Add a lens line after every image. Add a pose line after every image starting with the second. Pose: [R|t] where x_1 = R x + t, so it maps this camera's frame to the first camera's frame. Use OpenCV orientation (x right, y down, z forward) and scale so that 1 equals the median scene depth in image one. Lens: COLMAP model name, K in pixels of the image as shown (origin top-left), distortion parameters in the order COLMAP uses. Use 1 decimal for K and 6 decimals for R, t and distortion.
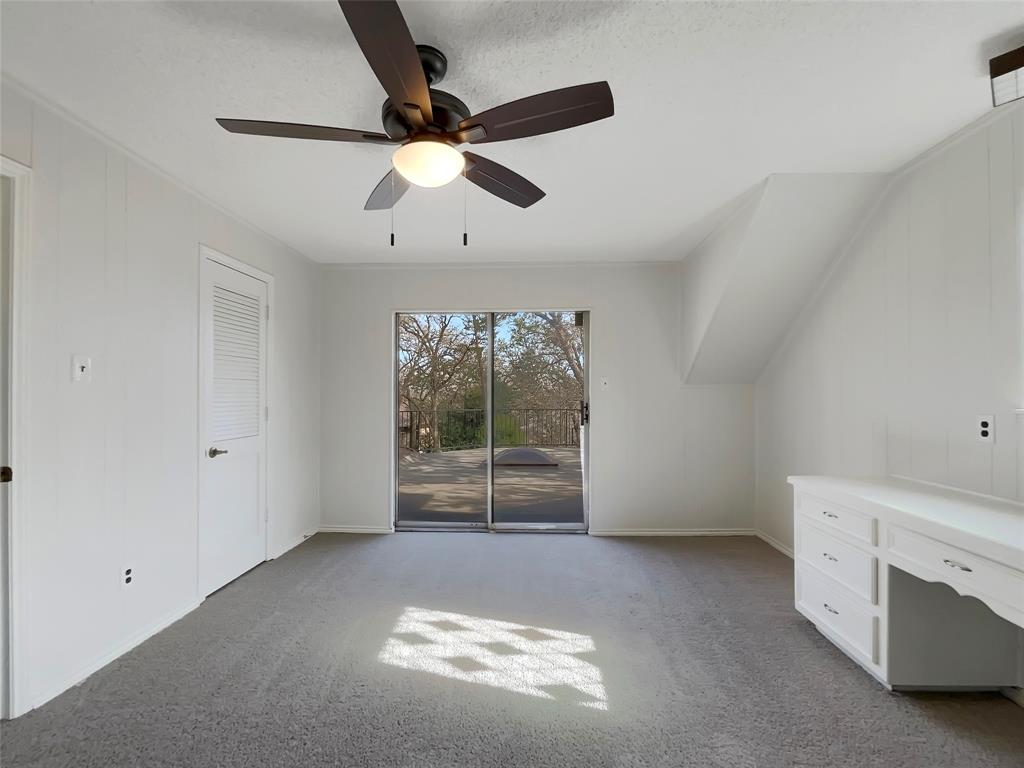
lens RADIAL K [[427.1, 0, 510.8], [0, 427.1, 390.8], [0, 0, 1]] dist [-0.009848, 0.000138]
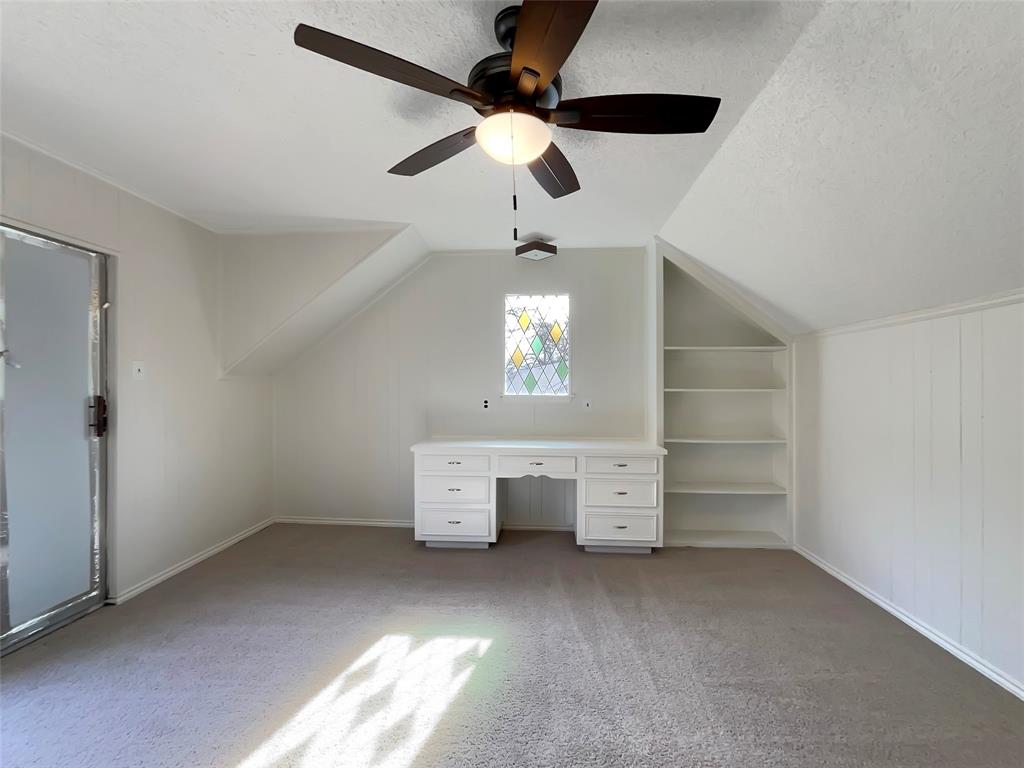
lens RADIAL K [[427.1, 0, 509.6], [0, 427.1, 385.1], [0, 0, 1]] dist [-0.009848, 0.000138]
pose [[0.039877, 0.006727, 0.999182, -0.843238], [-0.009288, 0.999937, -0.006361, 0.011339], [-0.999161, -0.009027, 0.039937, 0.748141]]
